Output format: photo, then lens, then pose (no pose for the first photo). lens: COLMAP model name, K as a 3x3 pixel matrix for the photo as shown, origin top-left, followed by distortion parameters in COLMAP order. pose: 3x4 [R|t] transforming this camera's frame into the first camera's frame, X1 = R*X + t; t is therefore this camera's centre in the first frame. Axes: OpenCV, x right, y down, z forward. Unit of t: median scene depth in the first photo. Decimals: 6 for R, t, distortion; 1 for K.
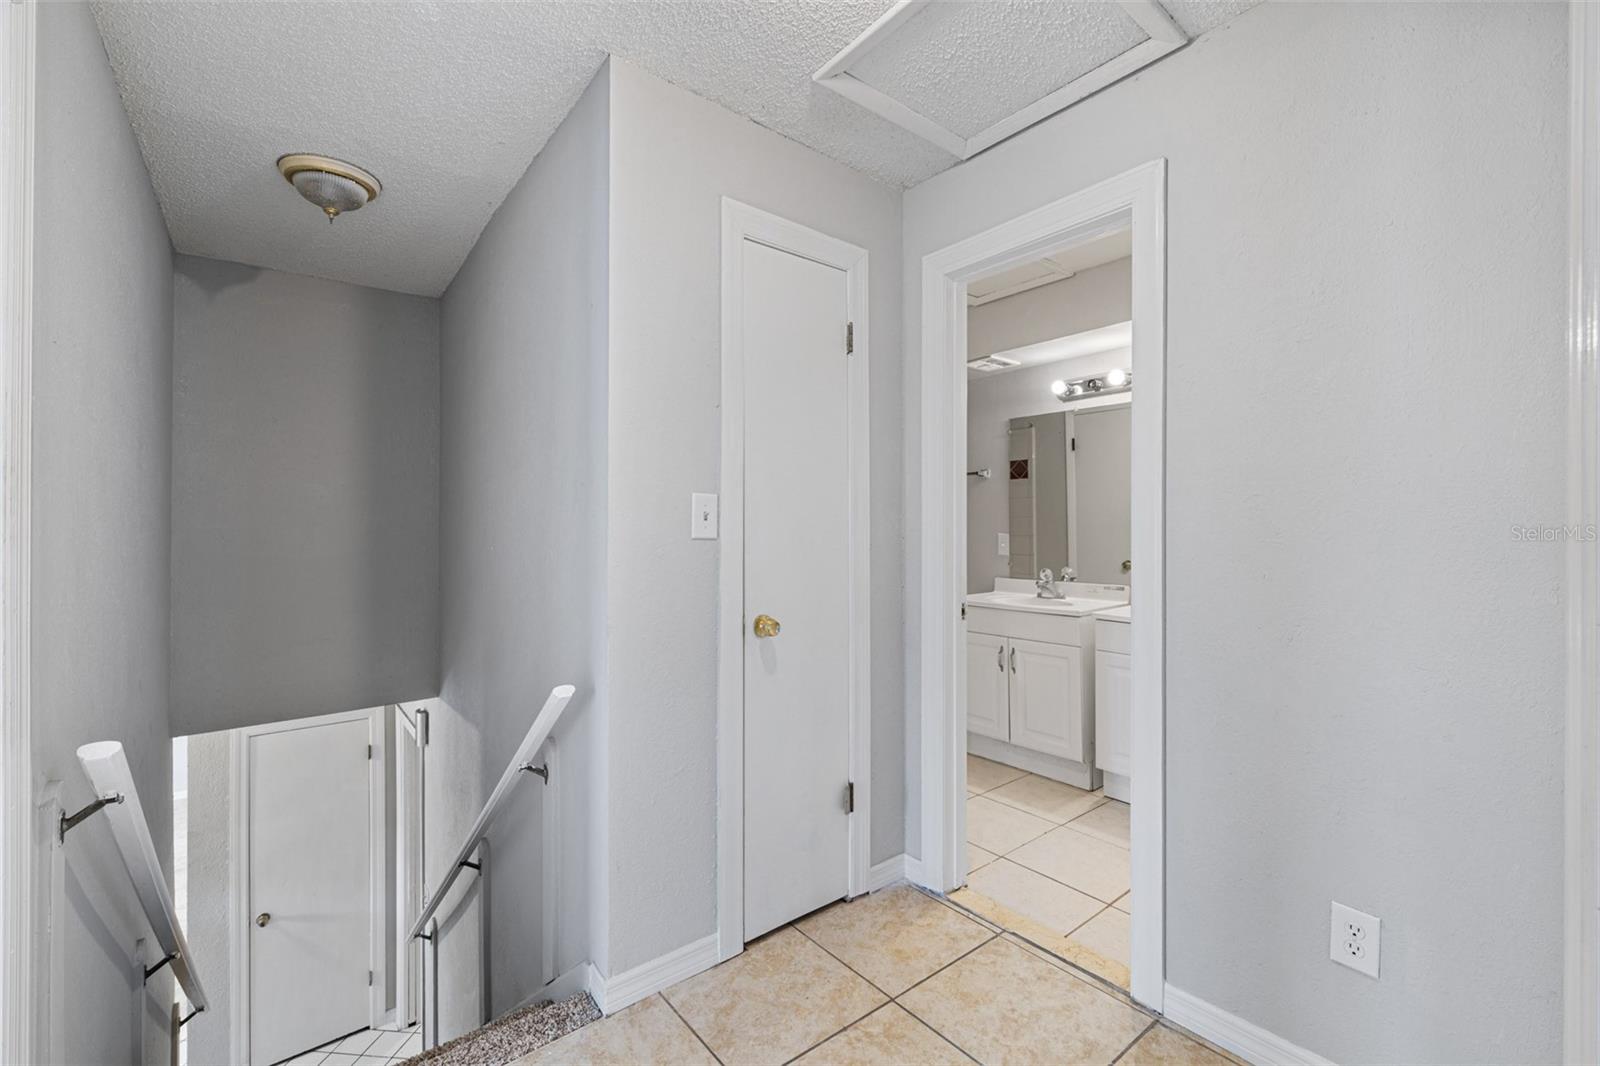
lens RADIAL K [[676.3, 0, 802.7], [0, 676.3, 525.0], [0, 0, 1]] dist [-0.000727, -0.000240]
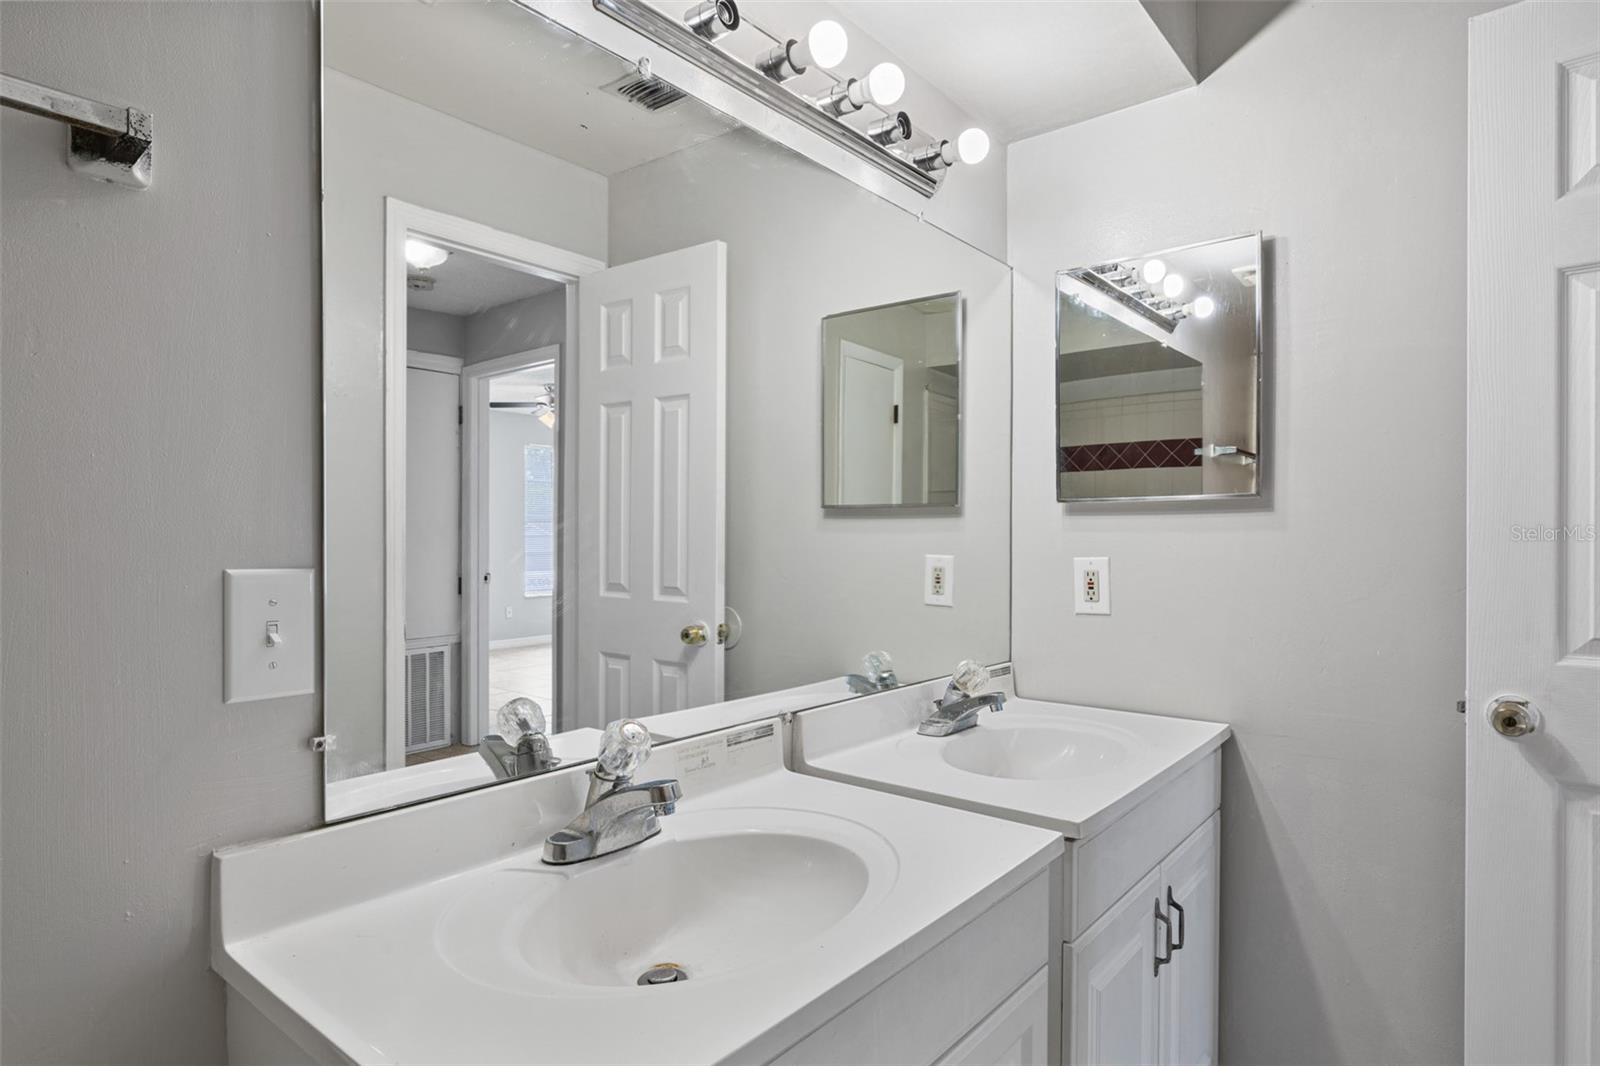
lens RADIAL K [[882.7, 0, 800.0], [0, 882.7, 533.0], [0, 0, 1]] dist [-0.001621, -0.000237]
pose [[-0.214197, 0.006801, 0.976767, 0.065438], [-0.004417, 0.999959, -0.007931, 0.005478], [-0.976781, -0.006013, -0.214158, 1.025503]]
